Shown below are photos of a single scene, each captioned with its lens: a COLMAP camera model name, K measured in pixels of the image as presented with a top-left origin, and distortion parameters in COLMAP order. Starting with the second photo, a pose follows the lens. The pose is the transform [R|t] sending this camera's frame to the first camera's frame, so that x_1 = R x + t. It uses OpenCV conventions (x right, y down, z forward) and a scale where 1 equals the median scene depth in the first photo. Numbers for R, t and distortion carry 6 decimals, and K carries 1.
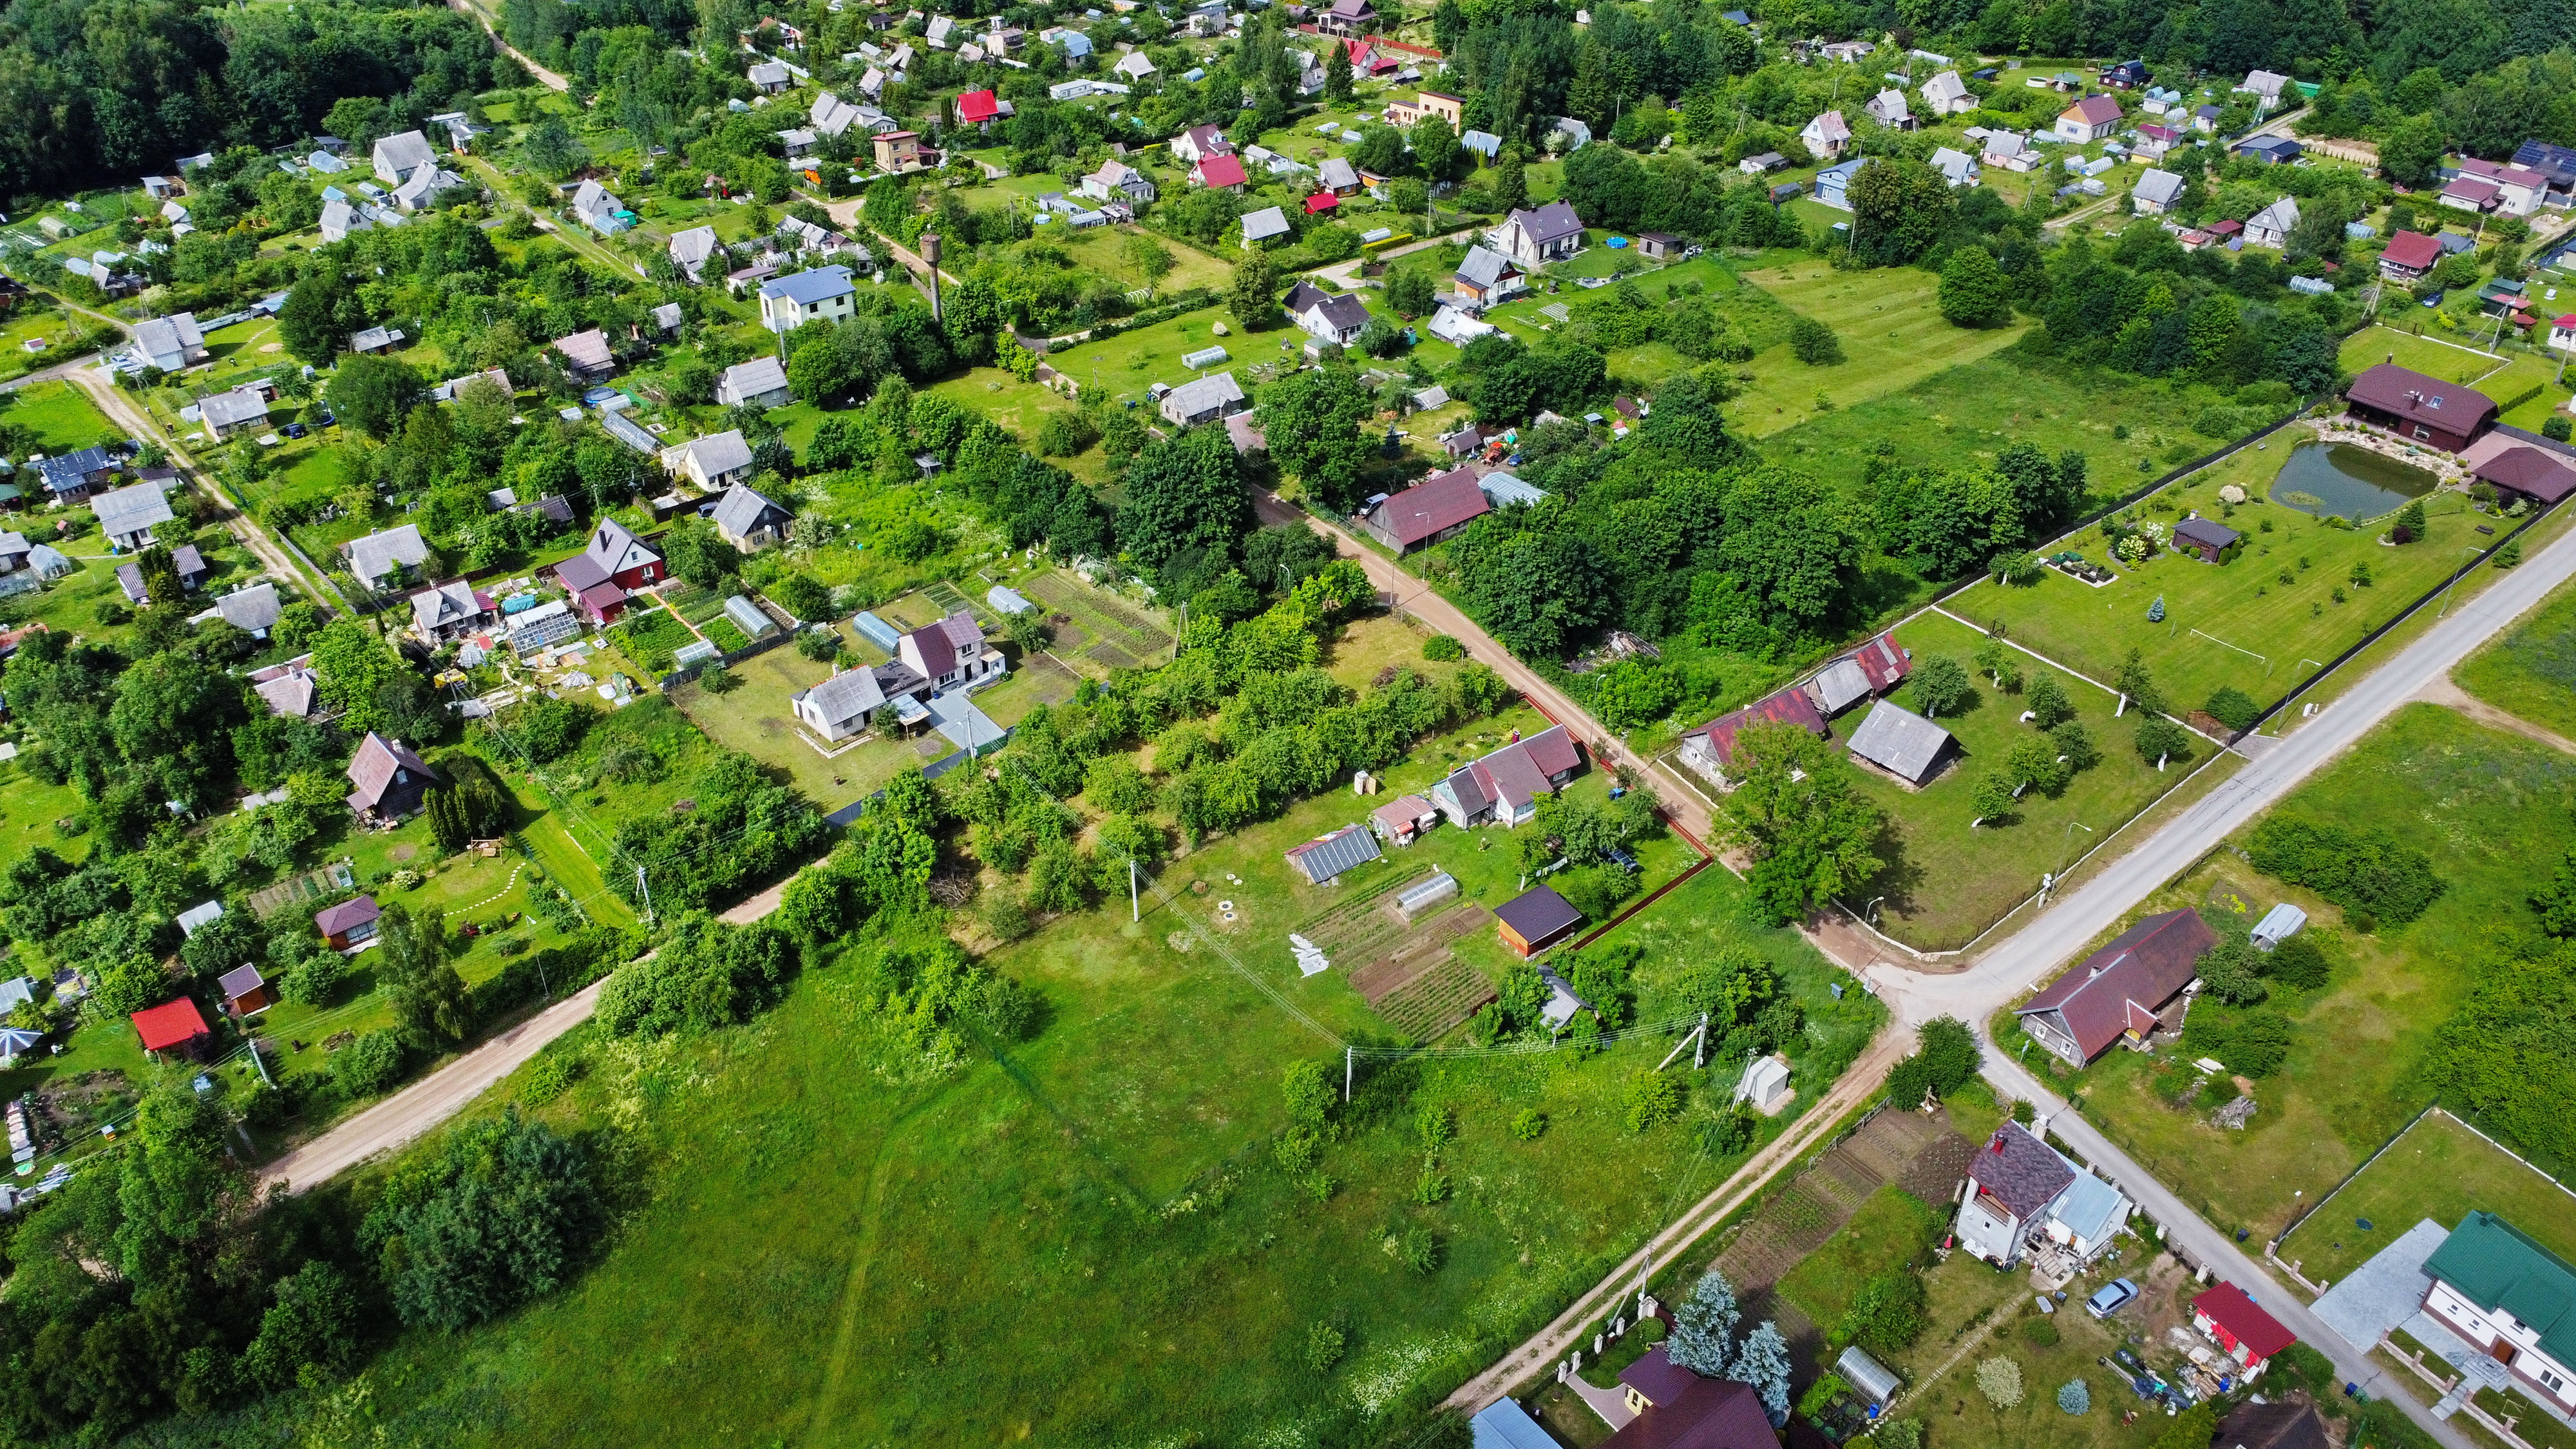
lens RADIAL K [[1912.5, 0, 1289.2], [0, 1912.5, 728.2], [0, 0, 1]] dist [0.001671, 0.003079]
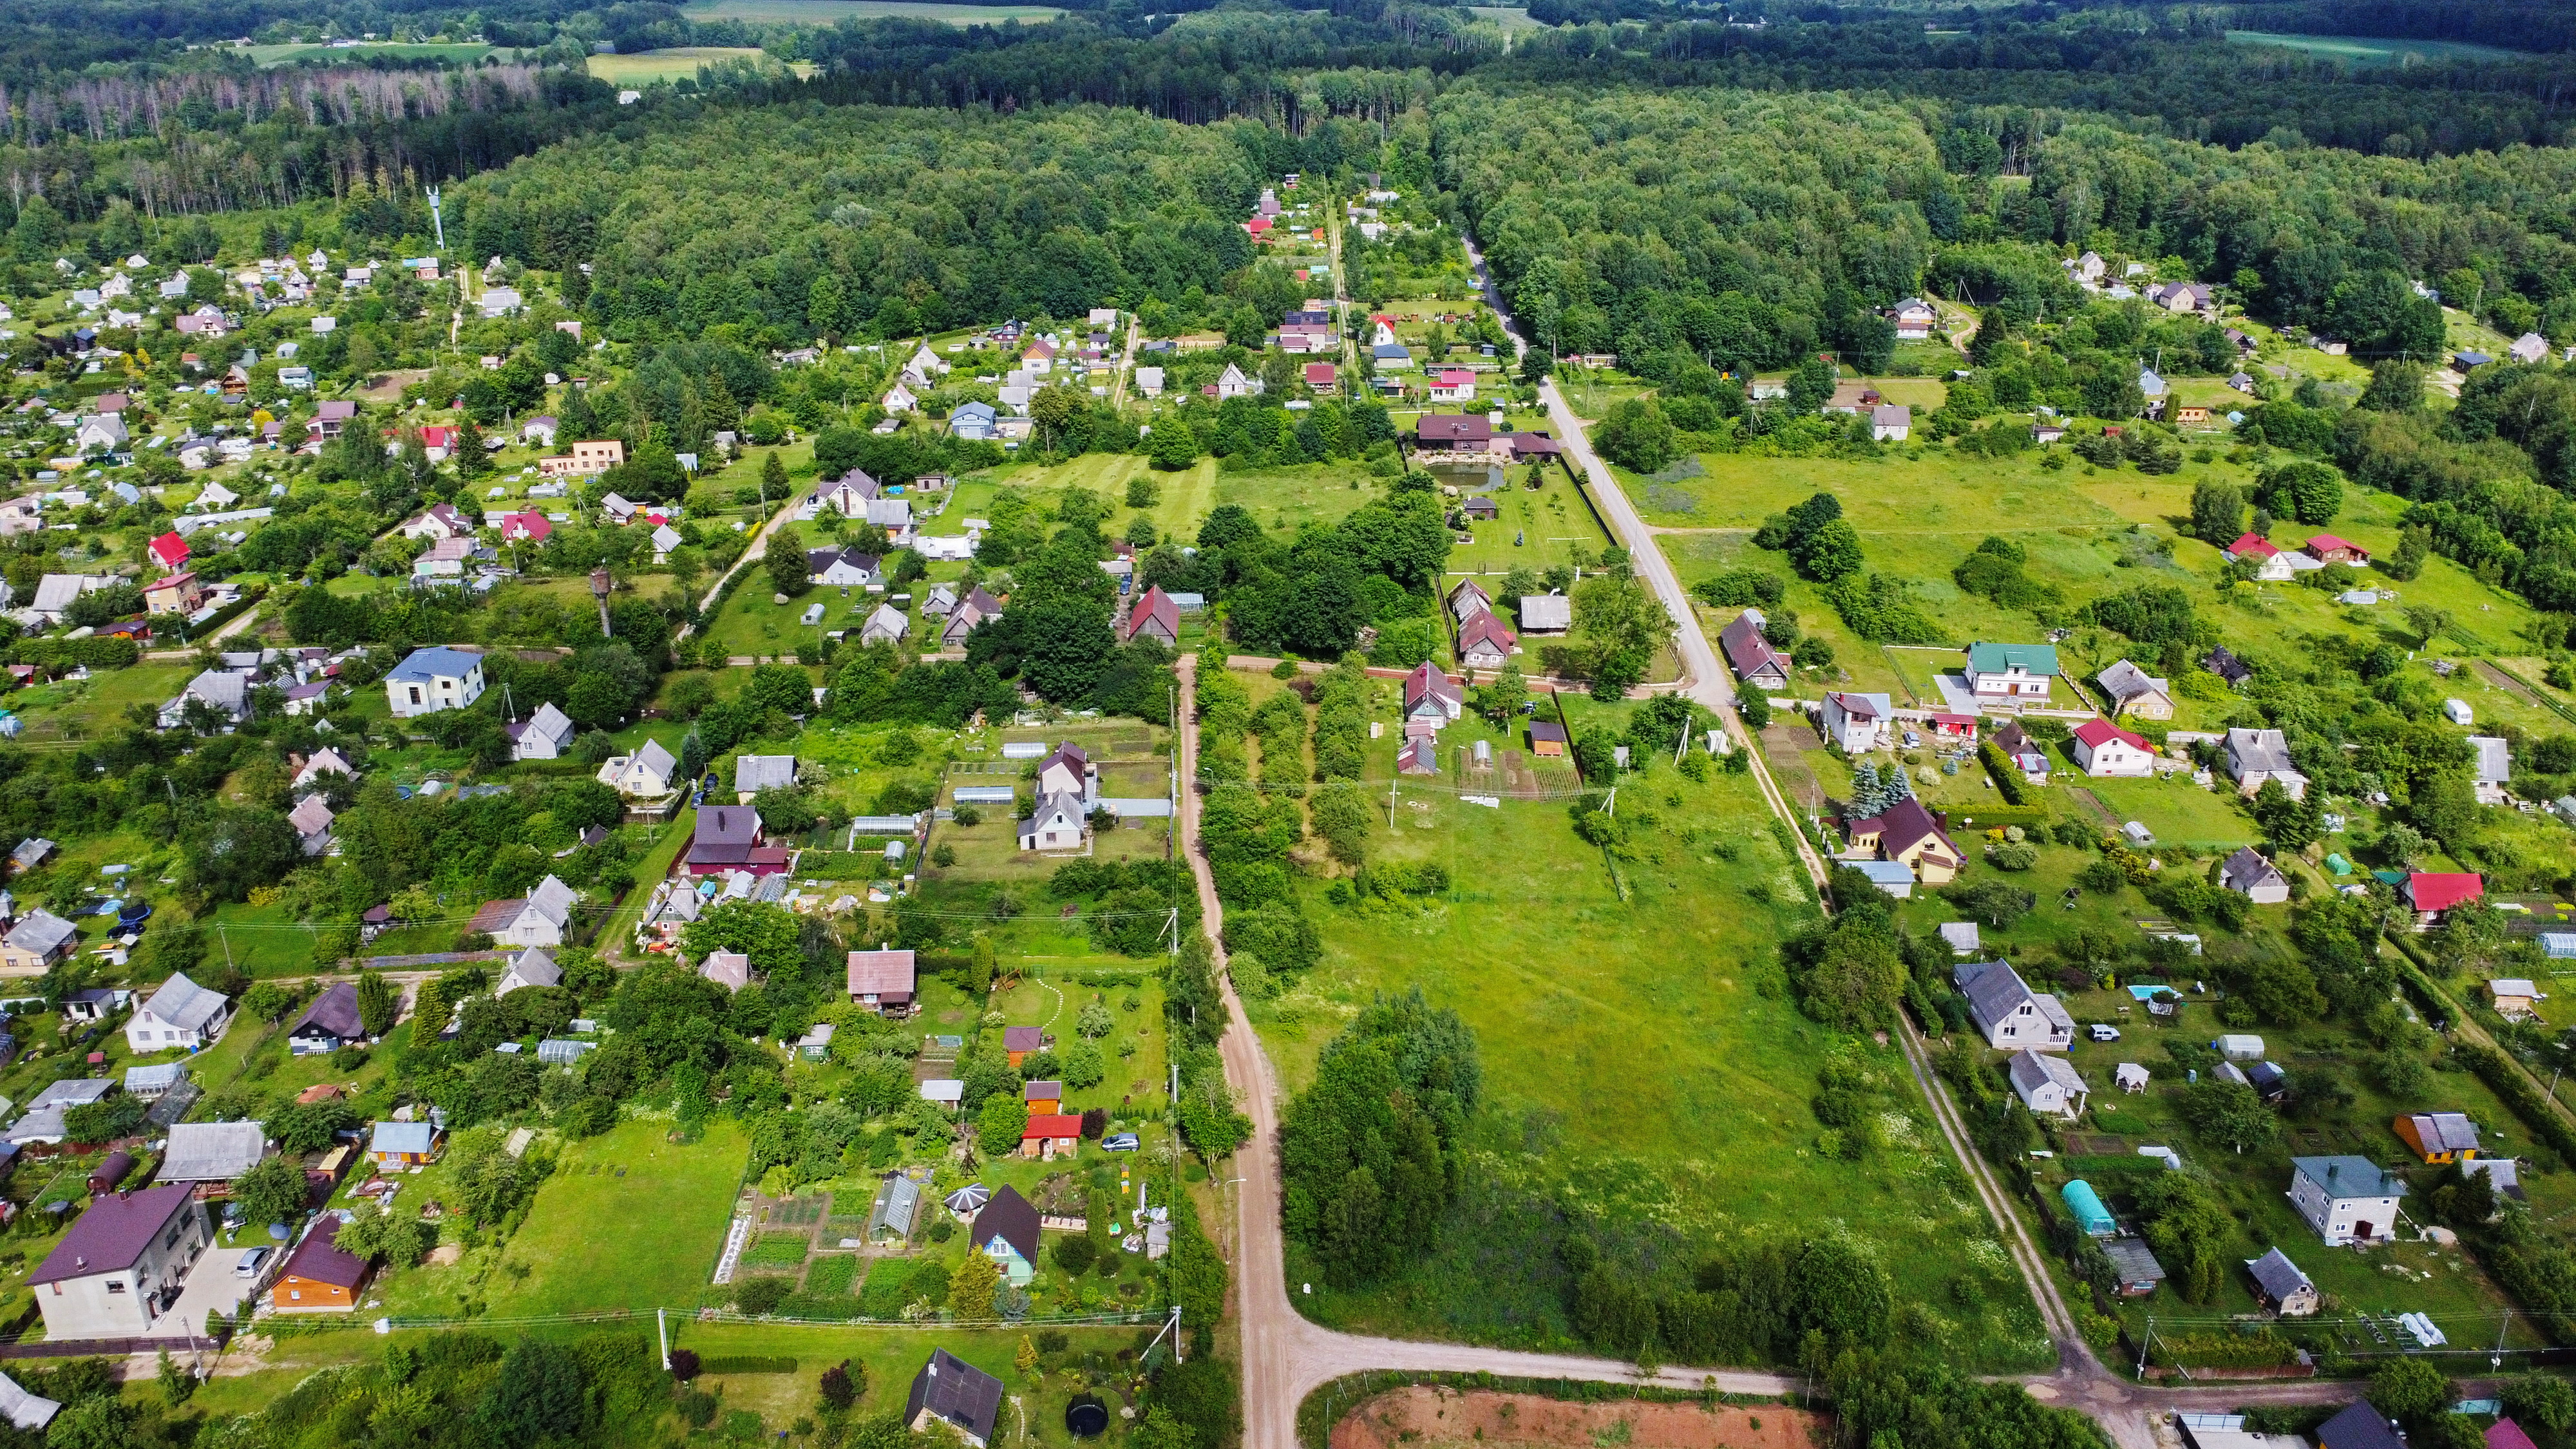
lens RADIAL K [[1912.5, 0, 1289.1], [0, 1912.5, 725.1], [0, 0, 1]] dist [0.001671, 0.003079]
pose [[0.629251, -0.307352, 0.713848, -1.126875], [0.435868, 0.900005, 0.003288, -0.009078], [-0.643477, 0.309074, 0.700293, -0.002905]]
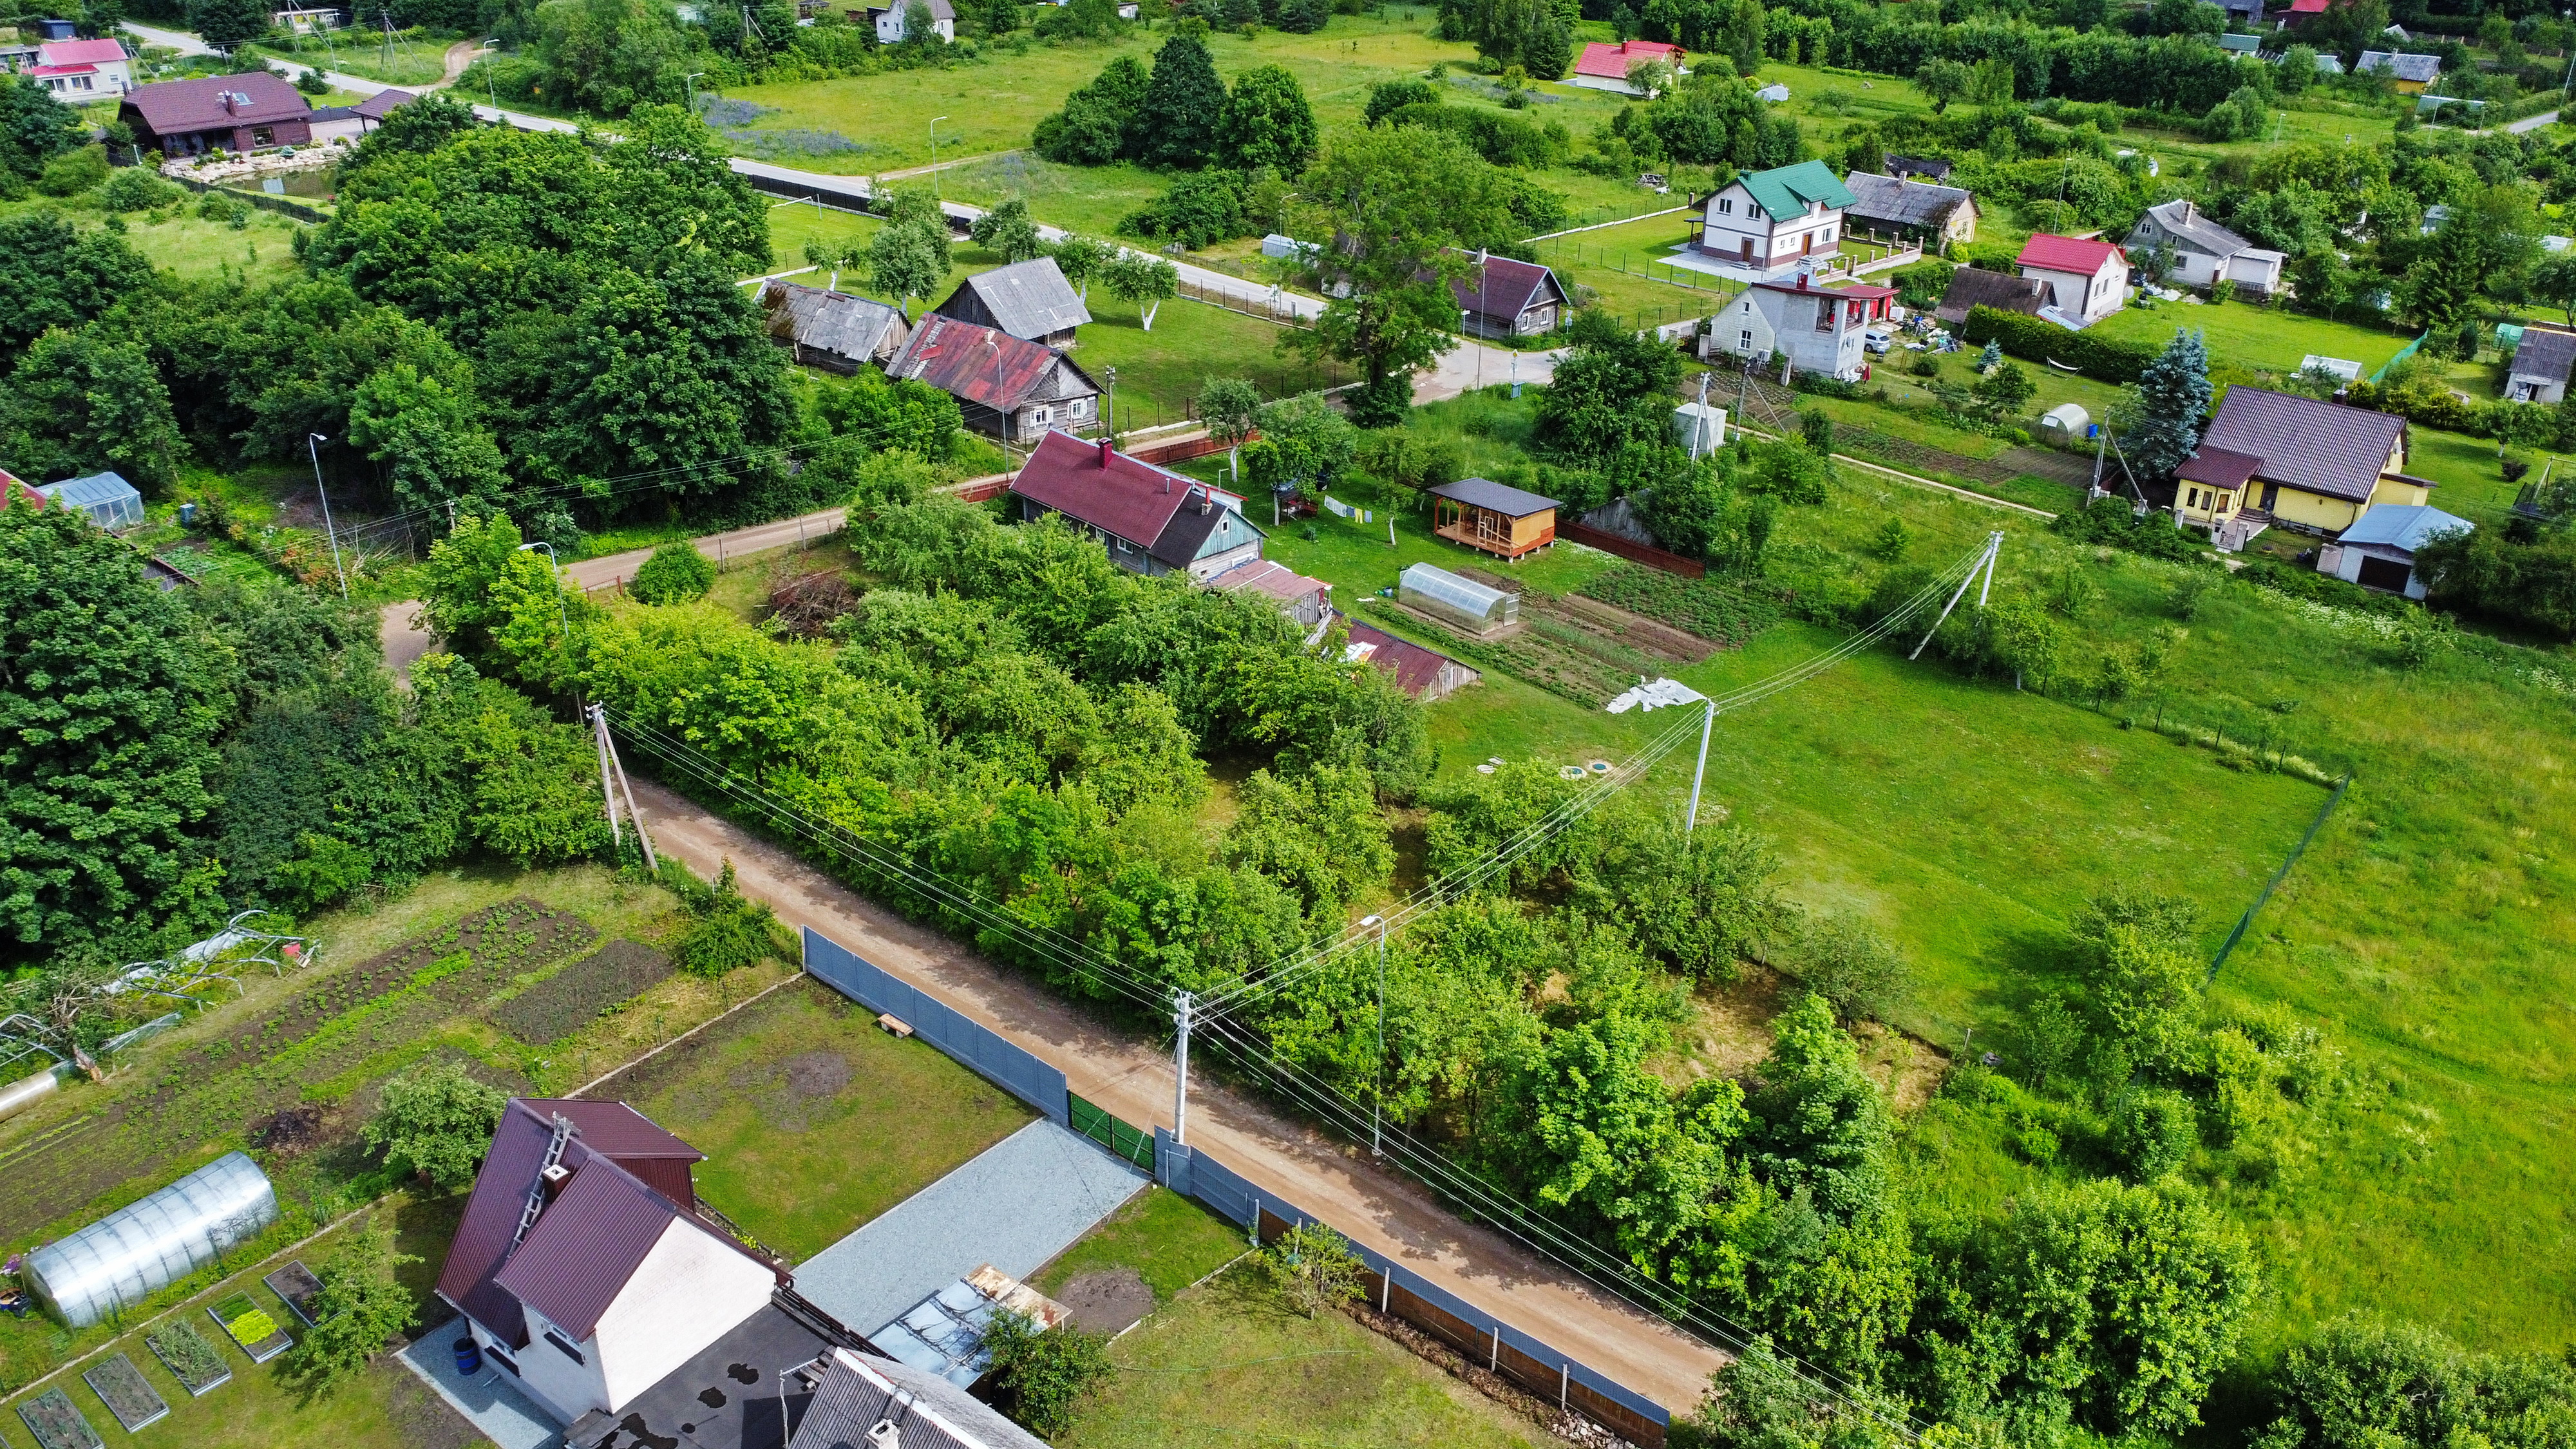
lens RADIAL K [[1912.5, 0, 1296.1], [0, 1912.5, 728.8], [0, 0, 1]] dist [0.001671, 0.003079]
pose [[-0.172157, -0.454123, 0.874148, -0.434442], [0.541347, 0.697768, 0.469108, -0.178121], [-0.822985, 0.553978, 0.125713, 0.977835]]
